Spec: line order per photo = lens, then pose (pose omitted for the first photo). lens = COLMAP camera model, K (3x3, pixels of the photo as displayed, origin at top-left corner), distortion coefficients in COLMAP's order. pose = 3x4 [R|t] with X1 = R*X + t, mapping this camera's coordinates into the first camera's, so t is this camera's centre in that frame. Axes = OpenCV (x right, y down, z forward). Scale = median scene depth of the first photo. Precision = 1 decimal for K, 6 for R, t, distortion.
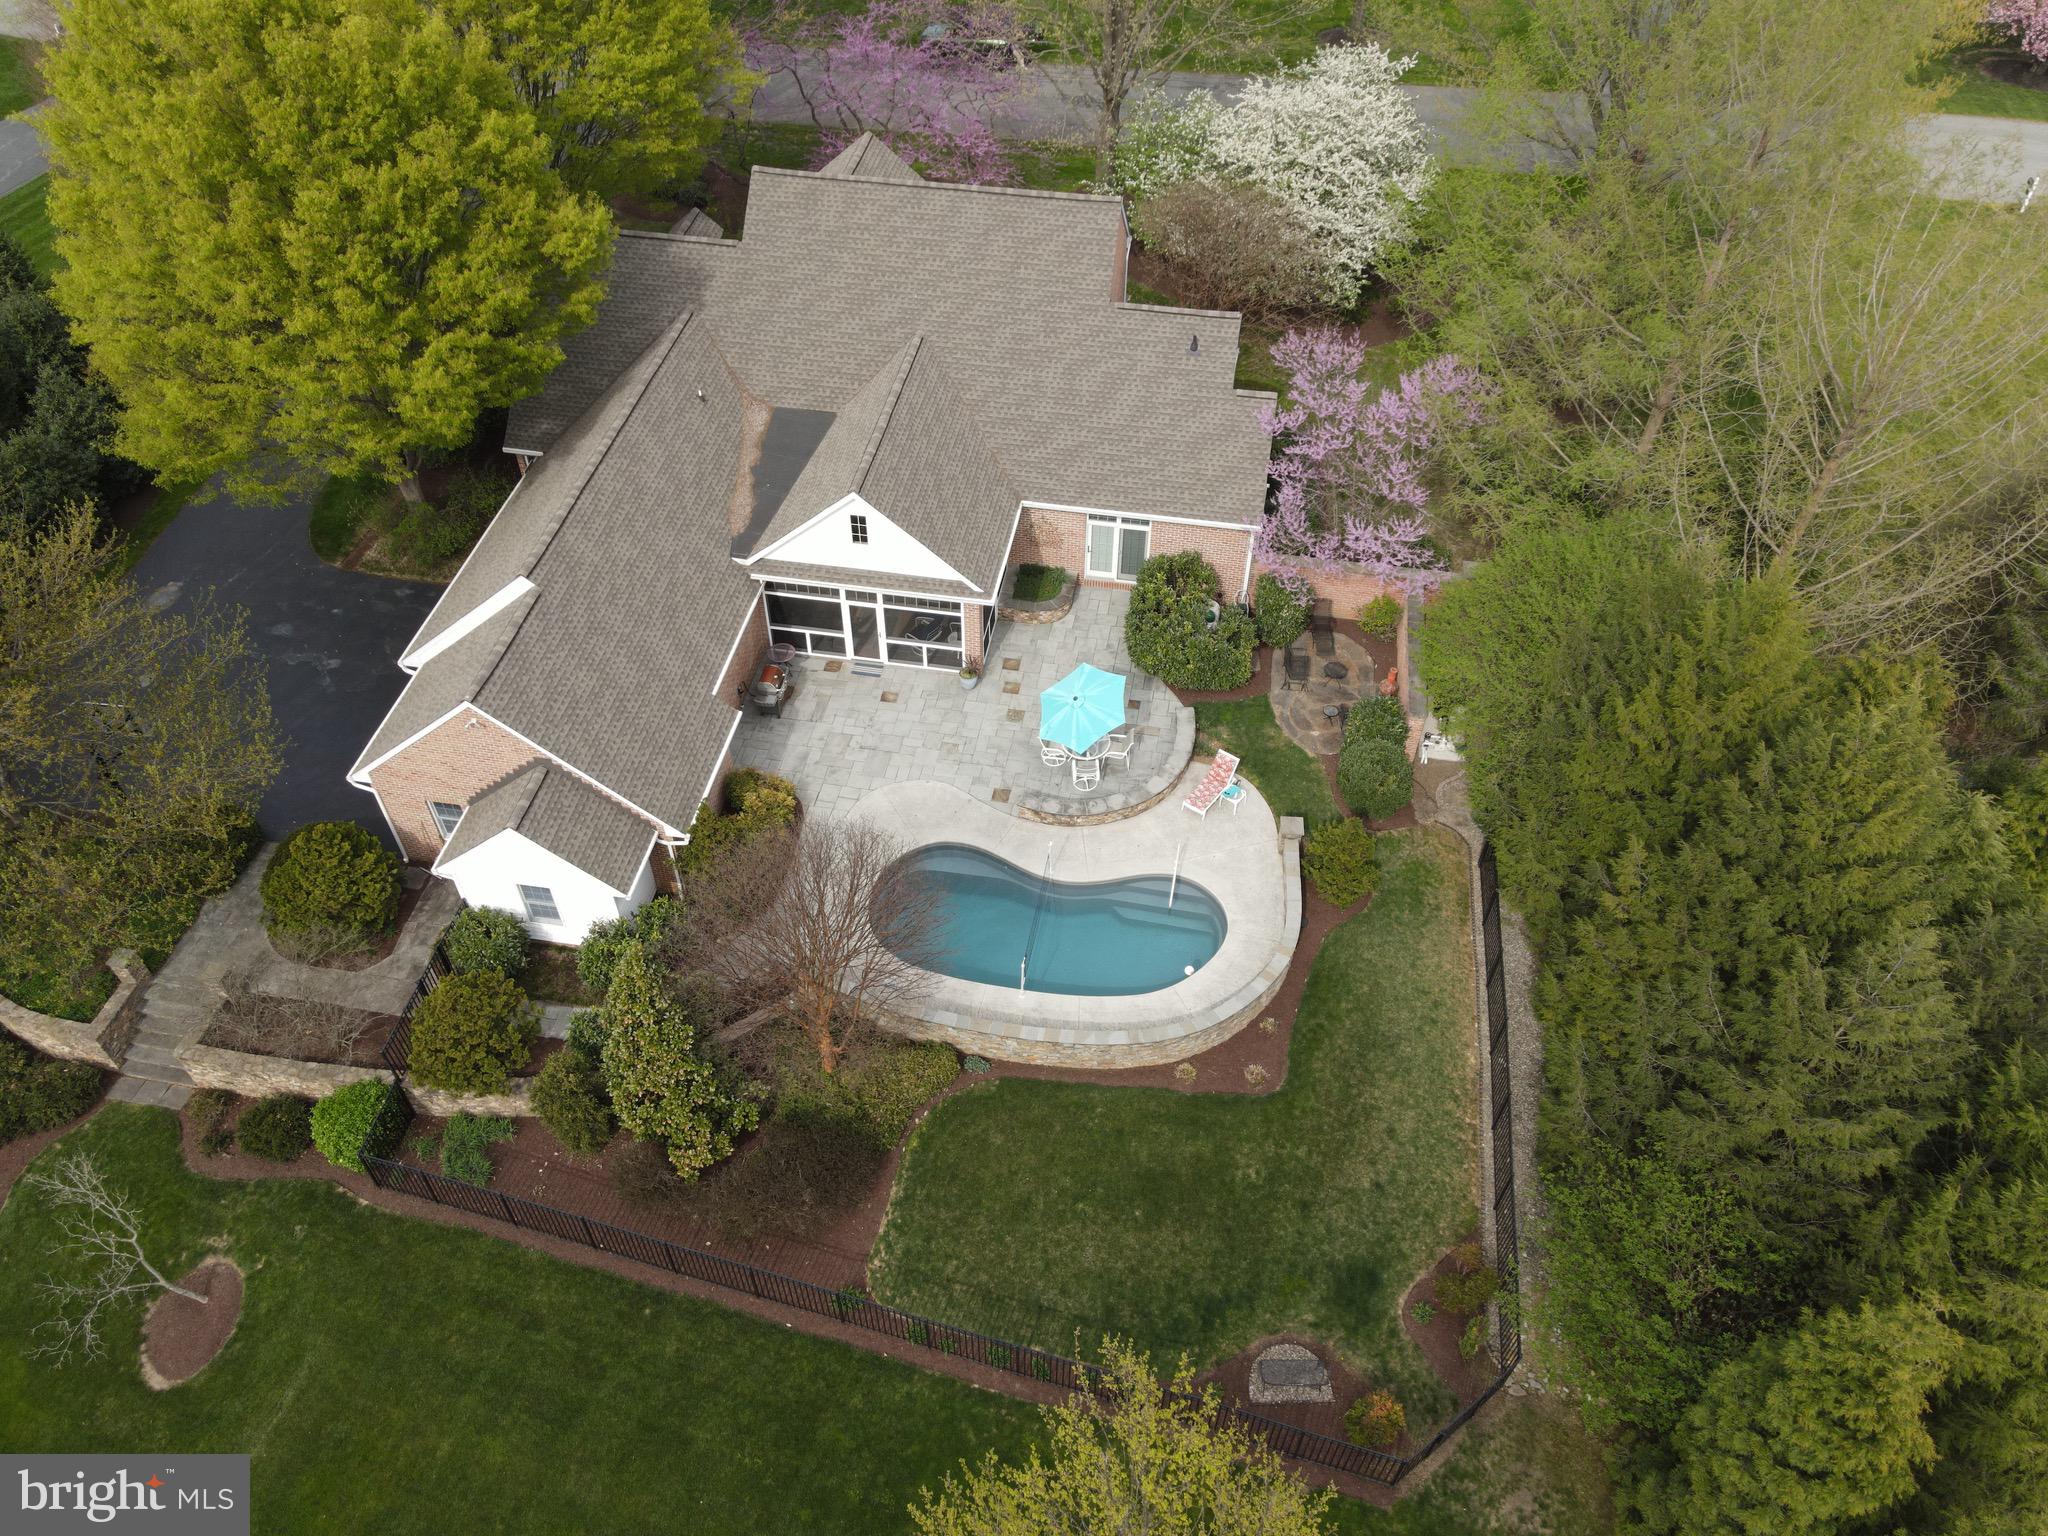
lens RADIAL K [[1491.9, 0, 1024.0], [0, 1491.9, 768.0], [0, 0, 1]] dist [0.024768, 0.000959]
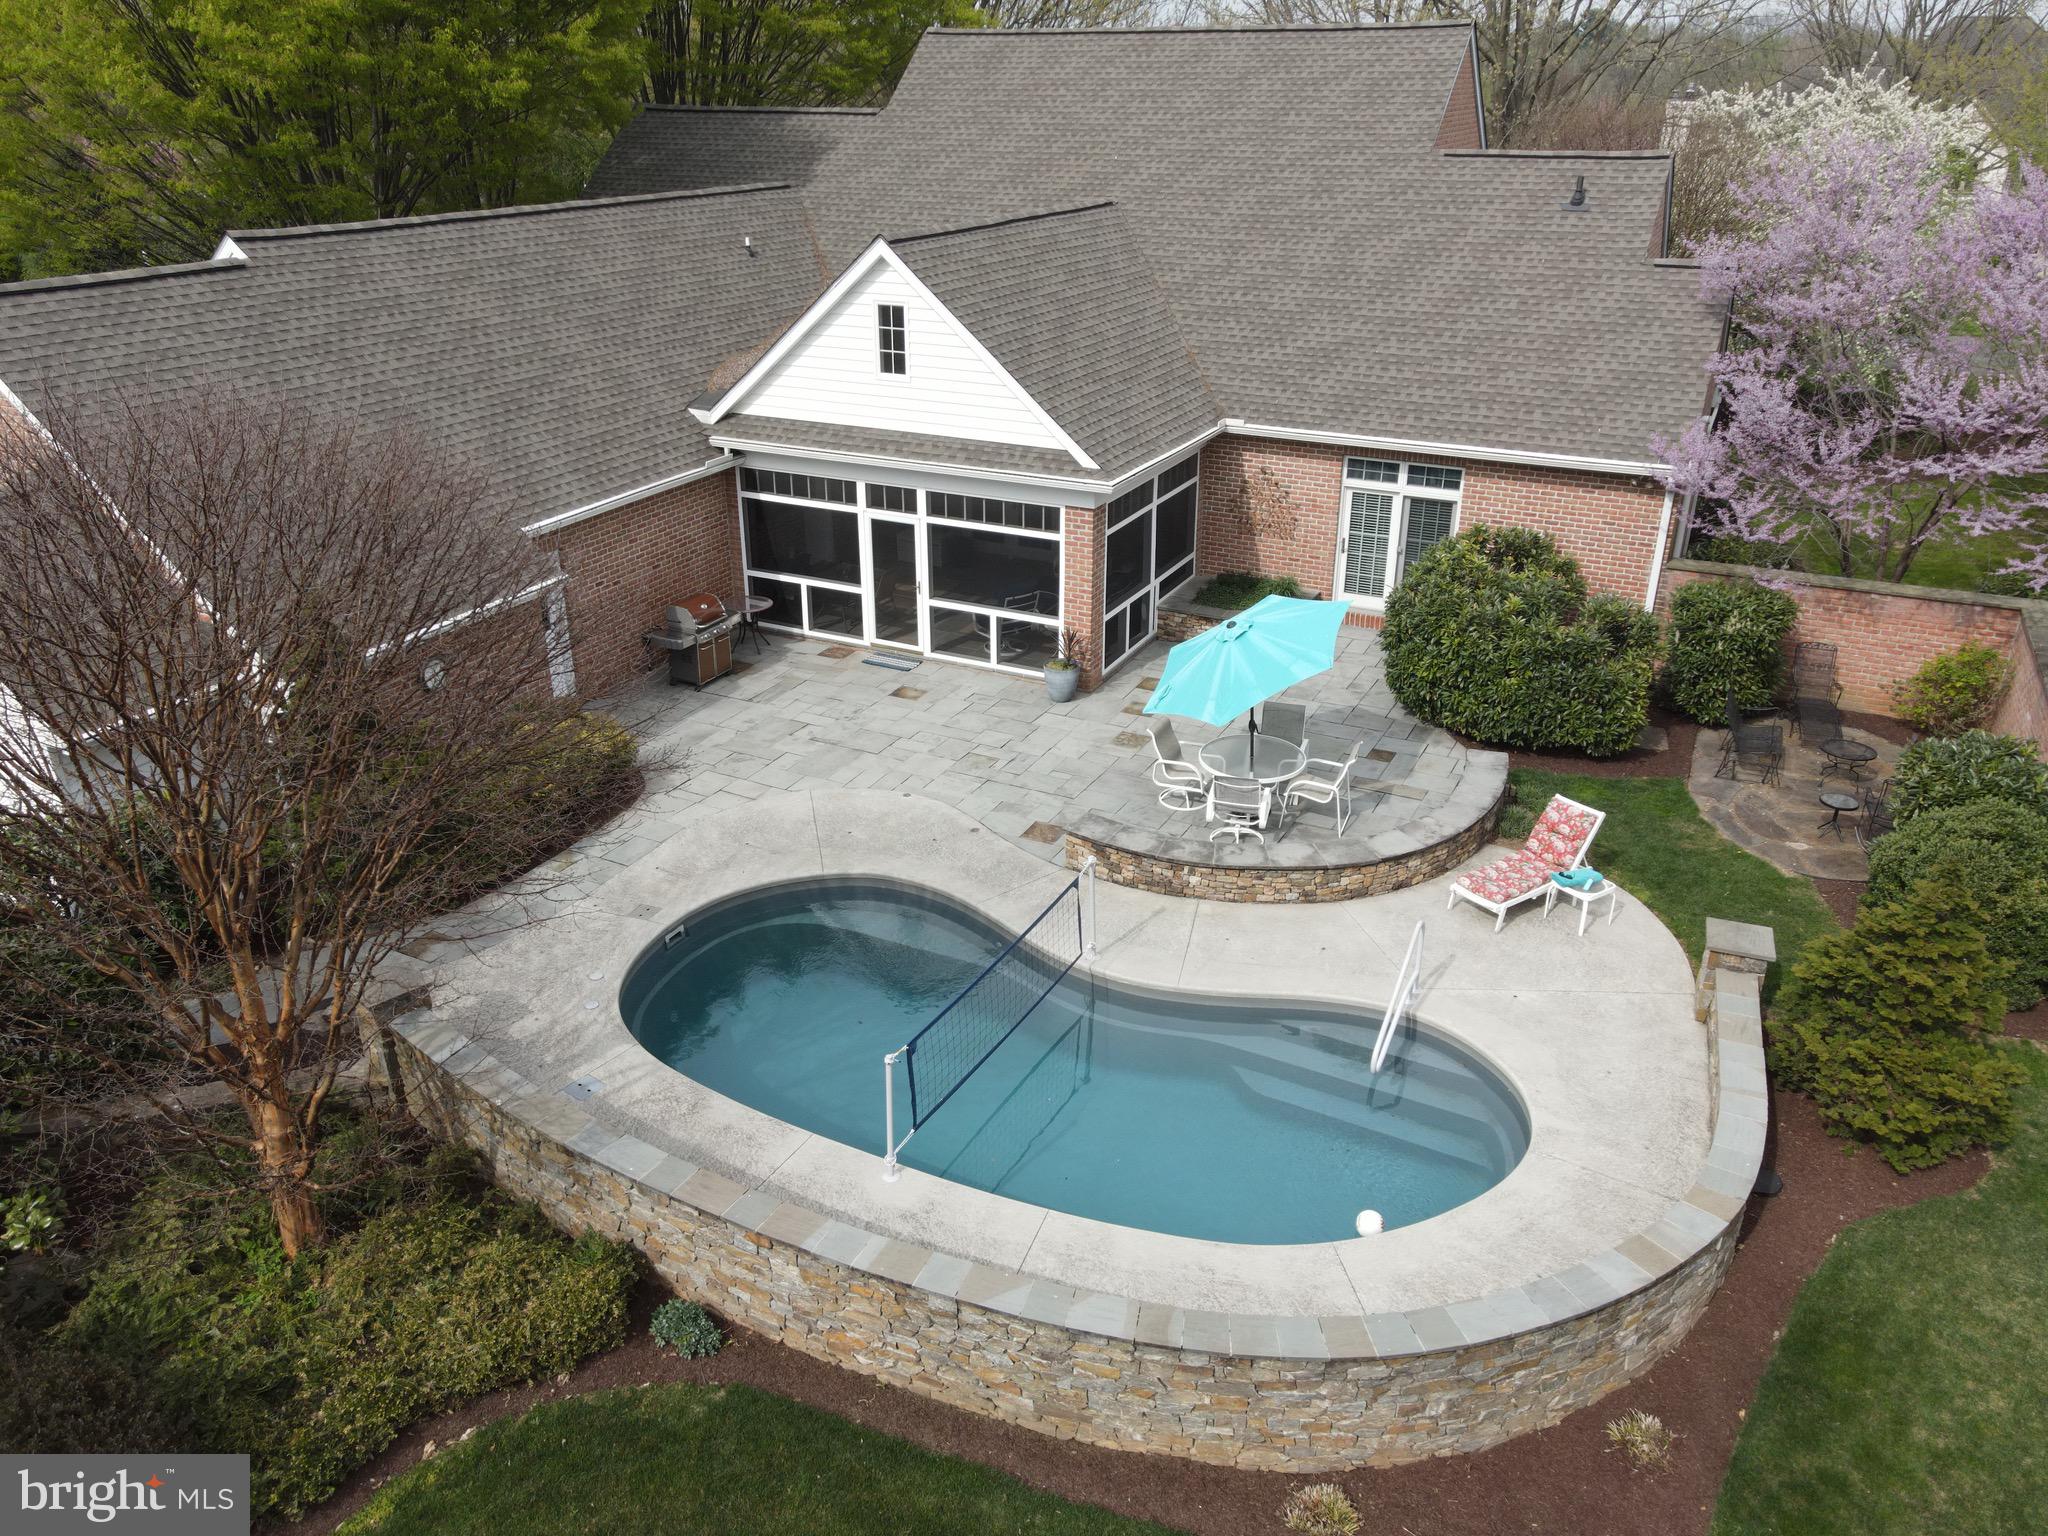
lens RADIAL K [[1491.9, 0, 1024.0], [0, 1491.9, 768.0], [0, 0, 1]] dist [0.024768, 0.000959]
pose [[0.956911, 0.118991, -0.264881, 0.095814], [-0.208147, 0.917115, -0.339962, 0.154798], [0.202474, 0.380448, 0.902366, 0.569976]]
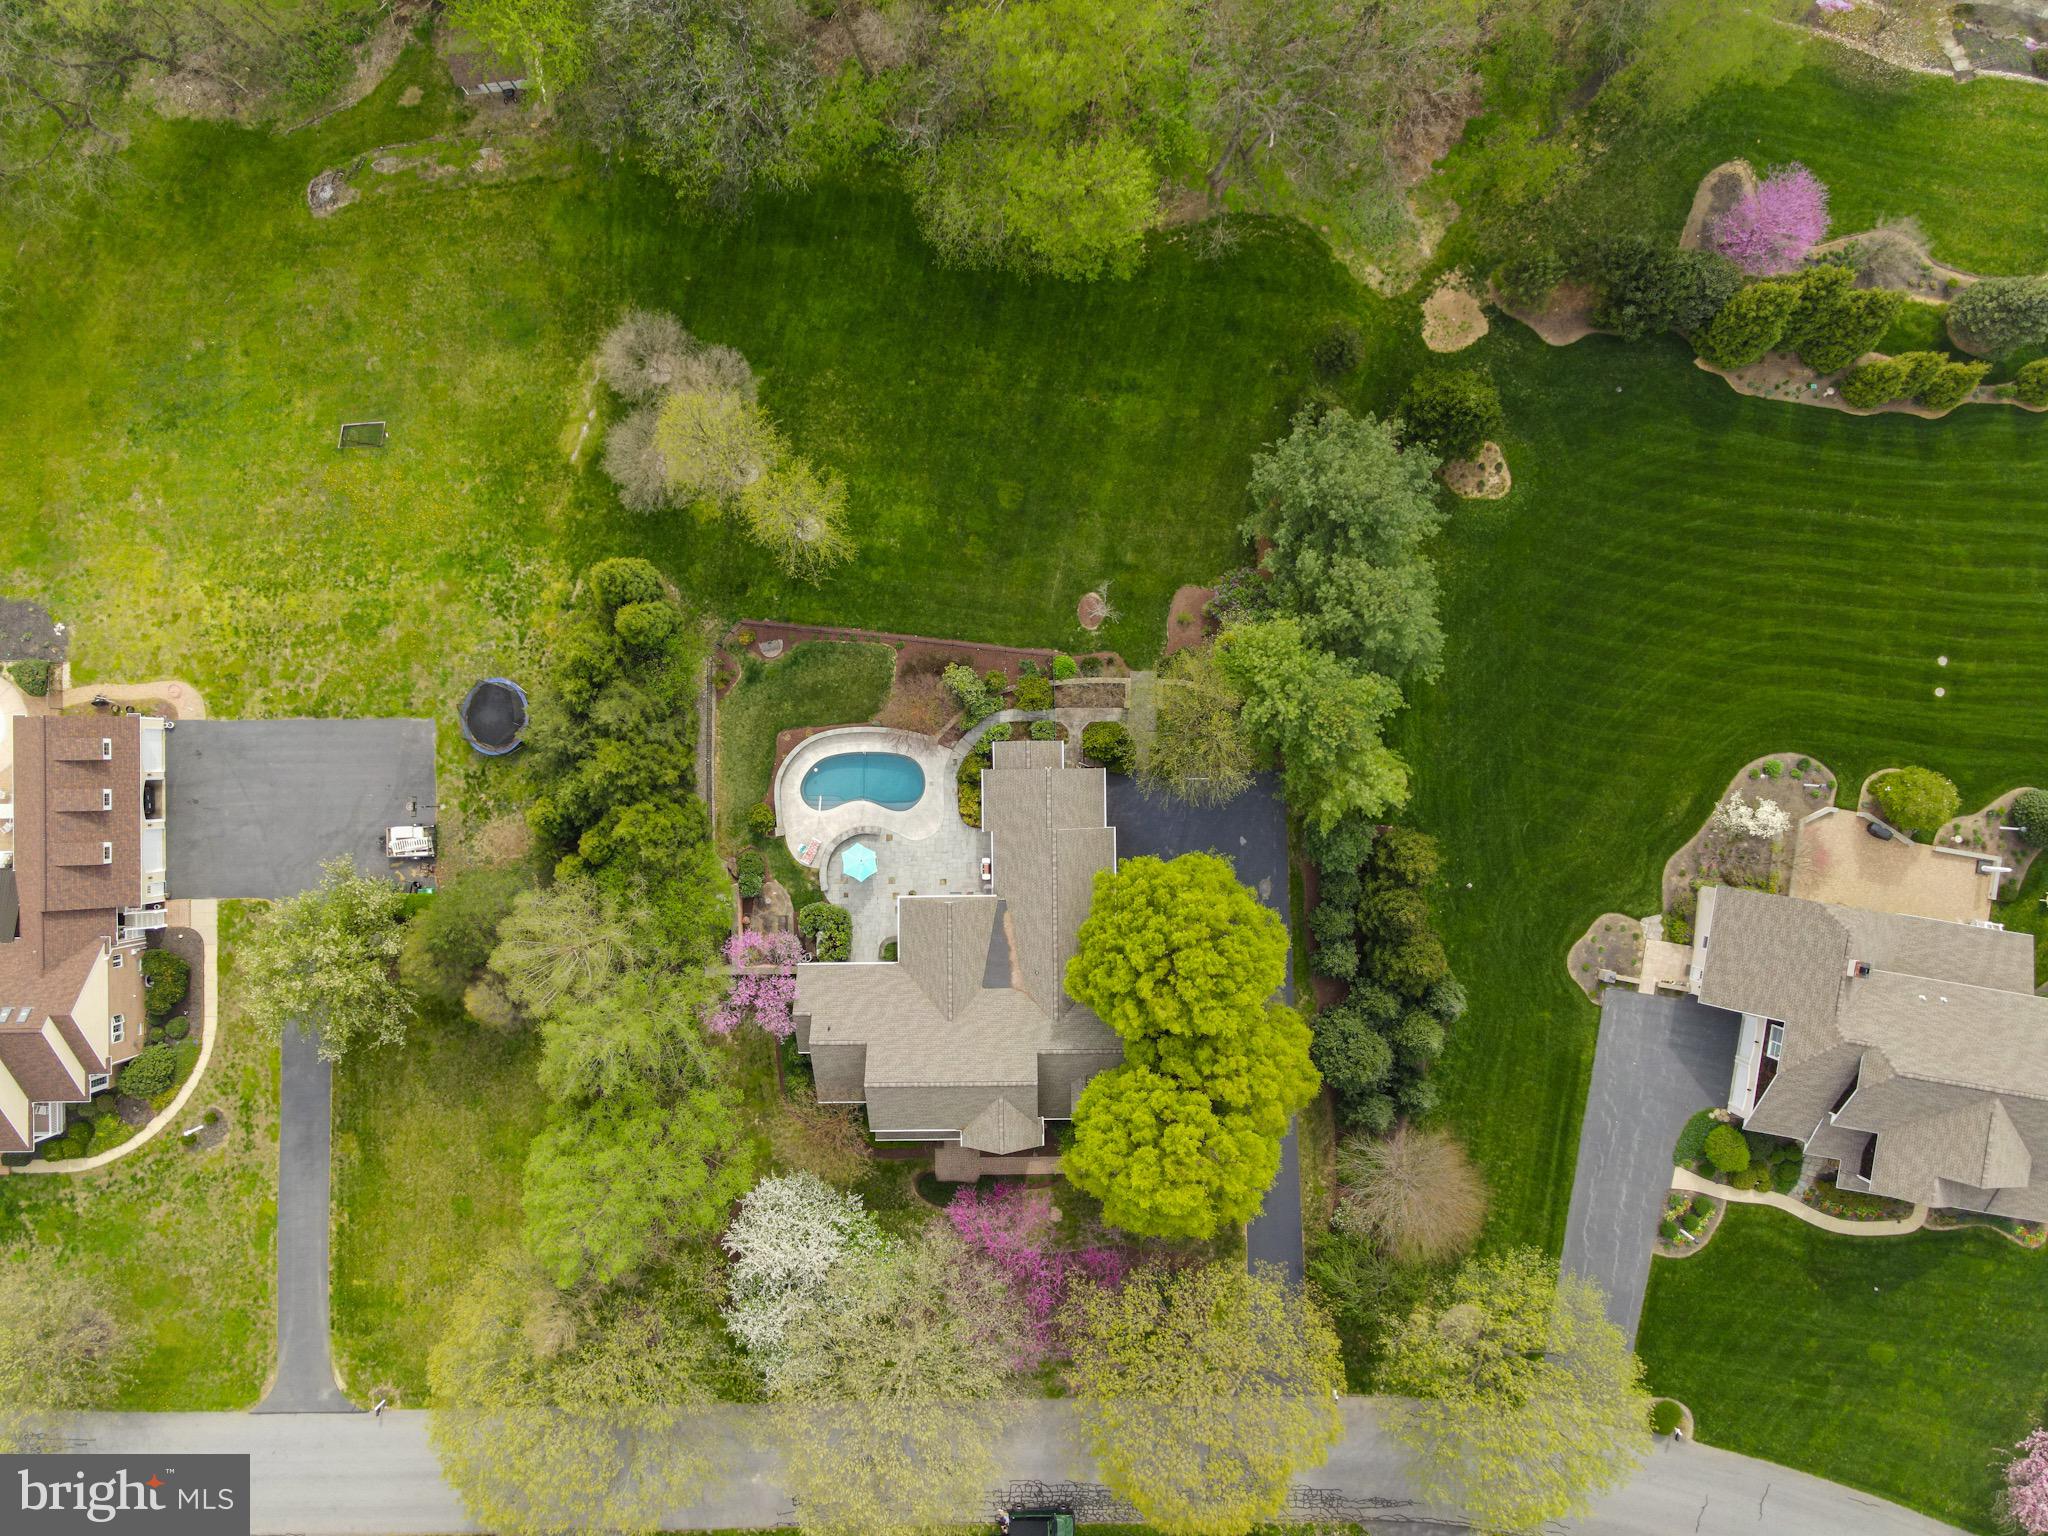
lens RADIAL K [[1491.9, 0, 1024.0], [0, 1491.9, 768.0], [0, 0, 1]] dist [0.024768, 0.000959]
pose [[-0.984696, 0.174204, -0.005205, -0.254390], [-0.131452, -0.722765, 0.678477, -1.695211], [0.114431, 0.668778, 0.734603, -0.986095]]
